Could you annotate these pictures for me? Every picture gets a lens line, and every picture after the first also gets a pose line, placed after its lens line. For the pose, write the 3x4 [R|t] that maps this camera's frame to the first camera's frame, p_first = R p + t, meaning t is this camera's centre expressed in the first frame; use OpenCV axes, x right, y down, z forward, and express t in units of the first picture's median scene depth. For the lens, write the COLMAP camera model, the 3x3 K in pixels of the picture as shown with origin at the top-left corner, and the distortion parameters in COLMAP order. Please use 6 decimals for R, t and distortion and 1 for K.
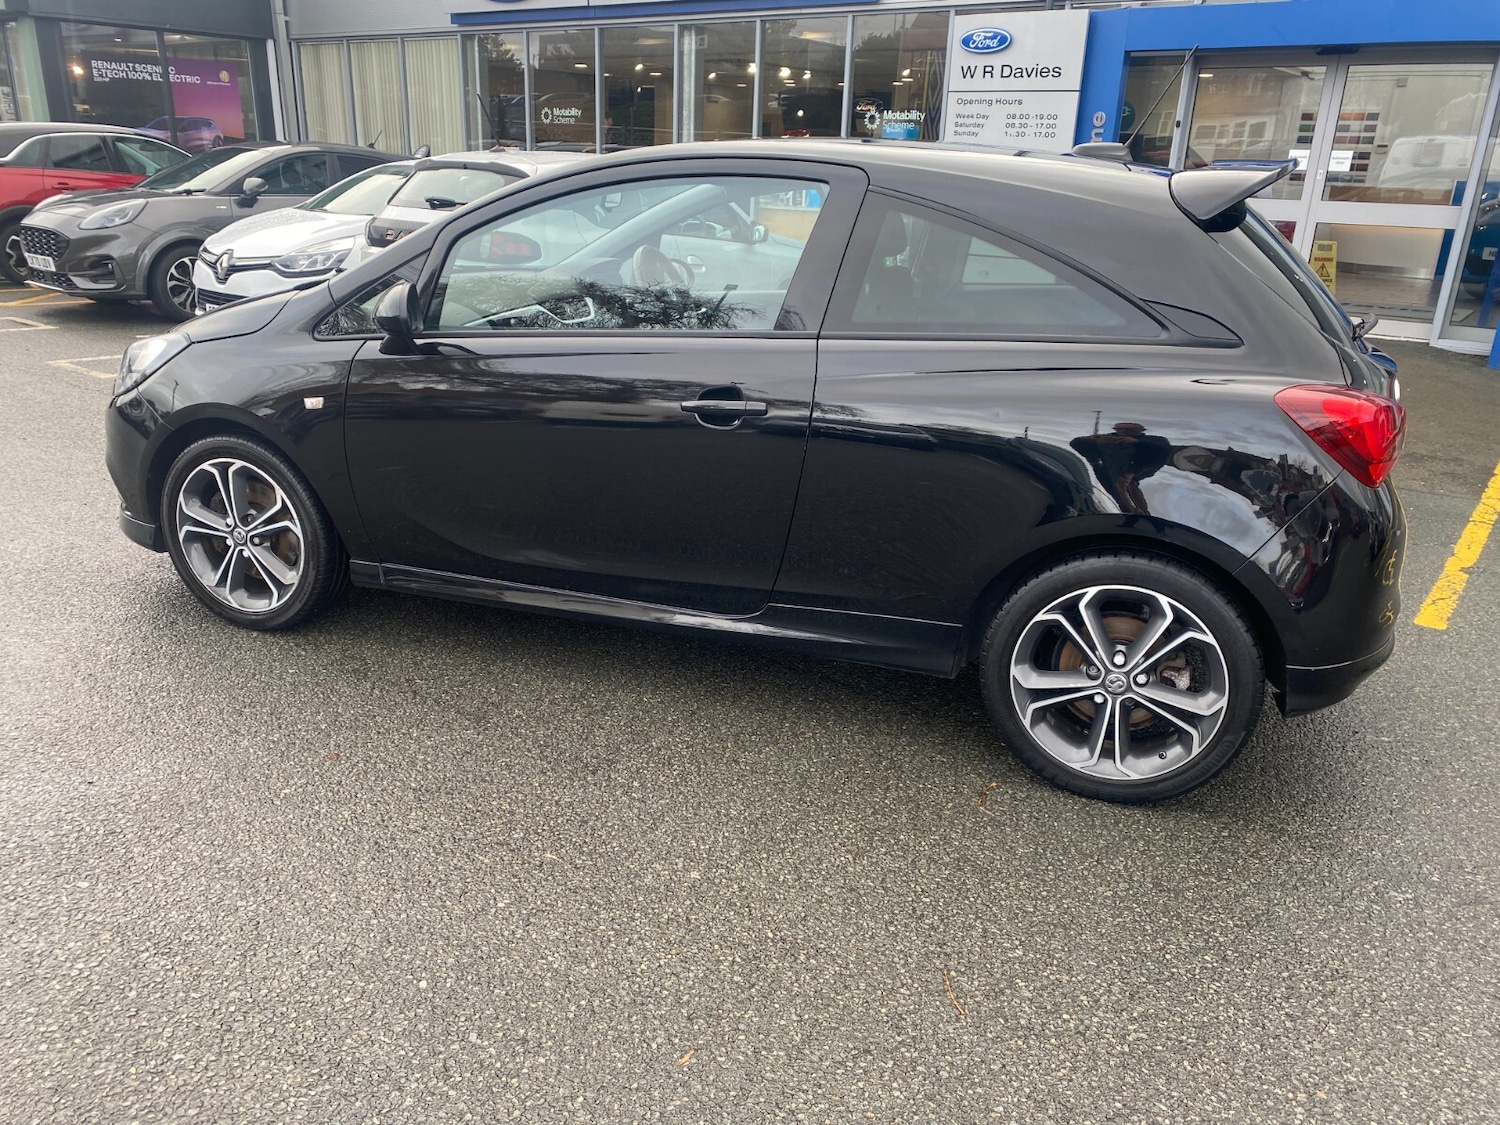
lens RADIAL K [[1161.1, 0, 747.5], [0, 1161.1, 568.9], [0, 0, 1]] dist [0.033561, -0.022601]
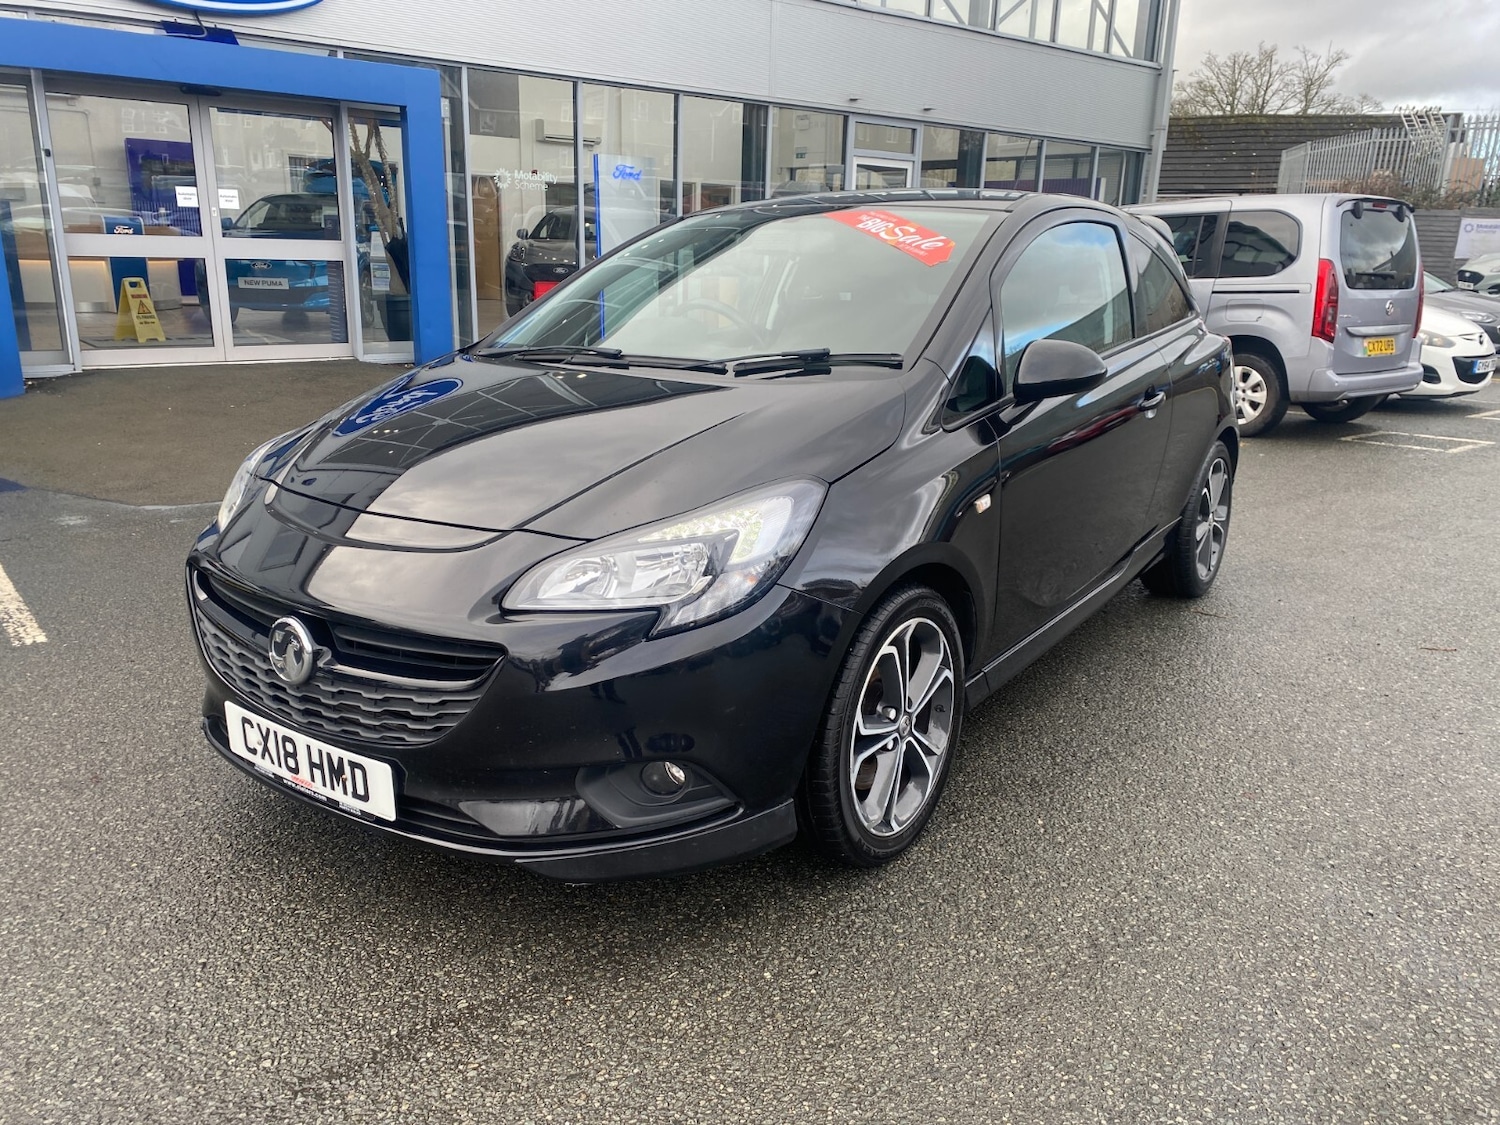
lens RADIAL K [[1161.1, 0, 747.5], [0, 1161.1, 568.9], [0, 0, 1]] dist [0.033561, -0.022601]
pose [[0.243000, -0.283636, 0.927632, -0.400403], [0.306117, 0.929852, 0.204125, -0.107357], [-0.920458, 0.234362, 0.312780, 0.309021]]
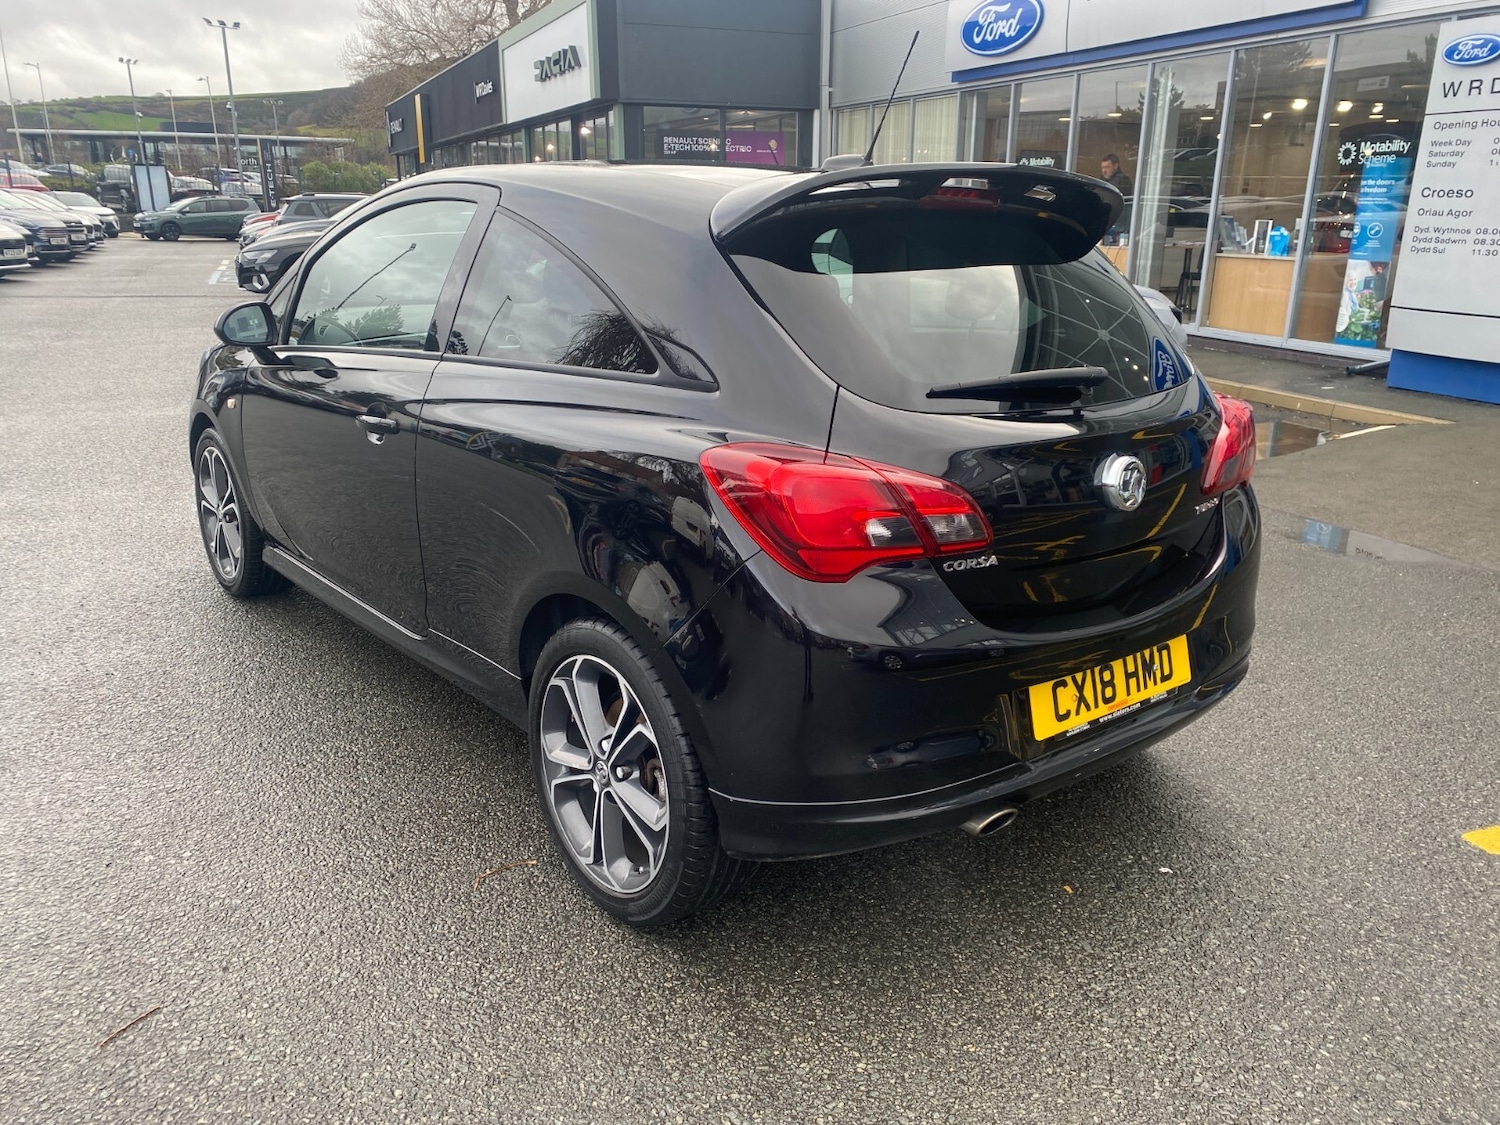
lens RADIAL K [[1161.1, 0, 747.5], [0, 1161.1, 568.9], [0, 0, 1]] dist [0.033561, -0.022601]
pose [[0.854923, 0.135822, -0.500659, 0.230693], [-0.158367, 0.987377, -0.002564, -0.018338], [0.493990, 0.081480, 0.865641, 0.083526]]
